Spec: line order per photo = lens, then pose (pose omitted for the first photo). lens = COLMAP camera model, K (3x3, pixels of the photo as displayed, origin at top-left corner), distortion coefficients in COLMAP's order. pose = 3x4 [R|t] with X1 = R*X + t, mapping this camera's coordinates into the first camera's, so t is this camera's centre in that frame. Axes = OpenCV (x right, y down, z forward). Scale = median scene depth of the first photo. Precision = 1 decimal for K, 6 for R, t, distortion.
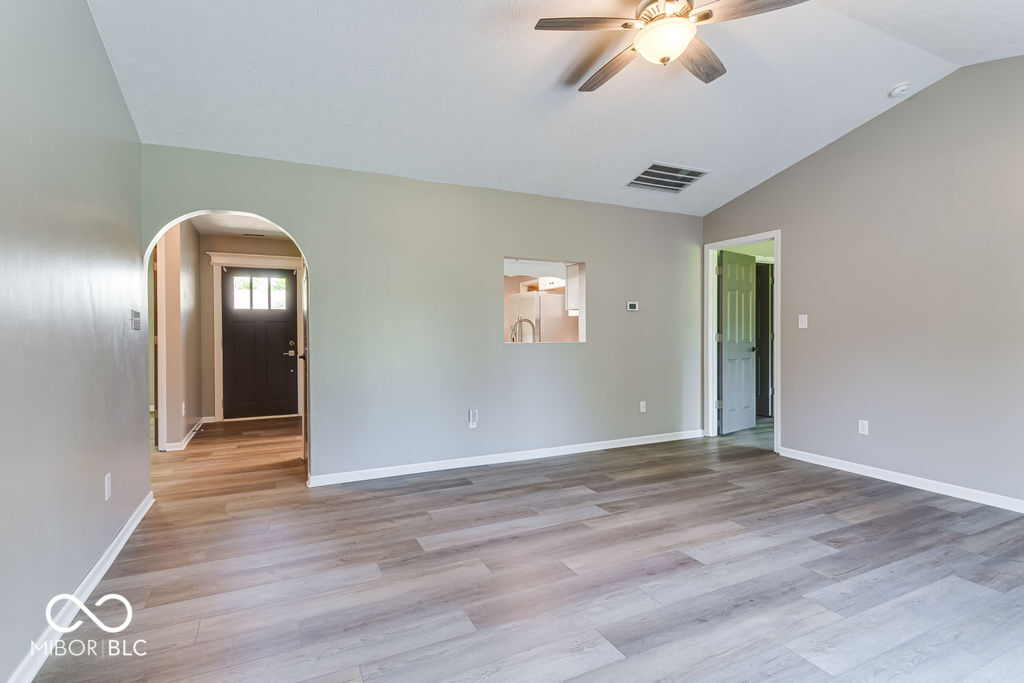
lens RADIAL K [[495.5, 0, 503.6], [0, 495.5, 336.4], [0, 0, 1]] dist [0.001697, 0.000036]
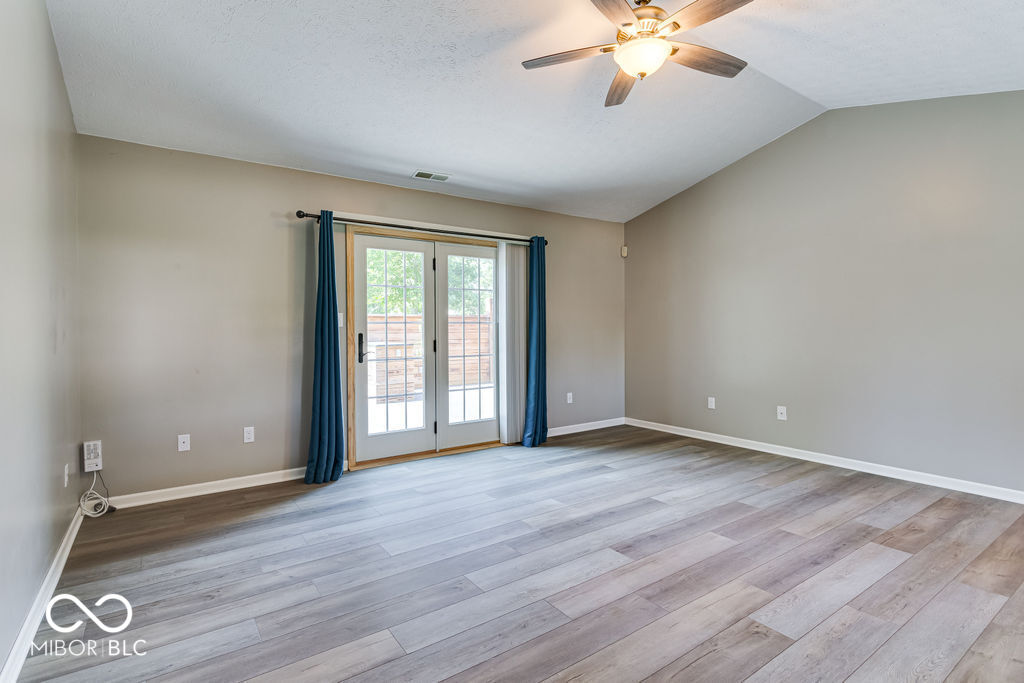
lens RADIAL K [[495.5, 0, 503.6], [0, 495.5, 336.4], [0, 0, 1]] dist [0.001697, 0.000036]
pose [[-0.986446, 0.013761, -0.163507, 0.651008], [0.009026, 0.999519, 0.029672, -0.020845], [0.163836, 0.027794, -0.986096, 1.634436]]
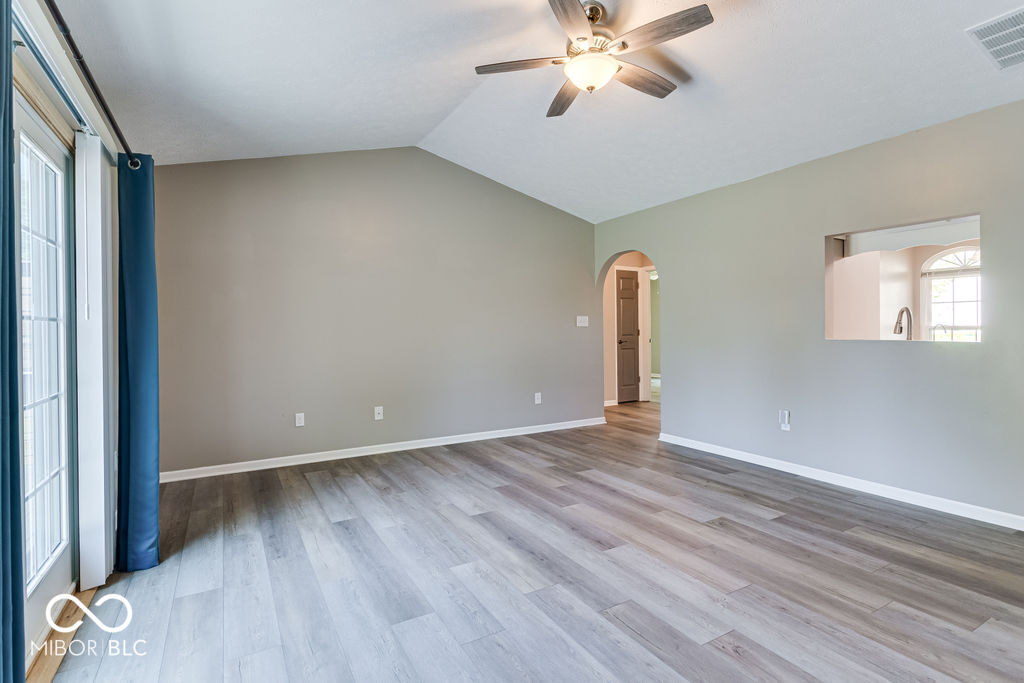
lens RADIAL K [[495.5, 0, 503.6], [0, 495.5, 336.4], [0, 0, 1]] dist [0.001697, 0.000036]
pose [[0.072981, 0.019641, -0.997140, 1.168825], [-0.001015, 0.999807, 0.019619, -0.011828], [0.997333, -0.000419, 0.072987, 0.584399]]
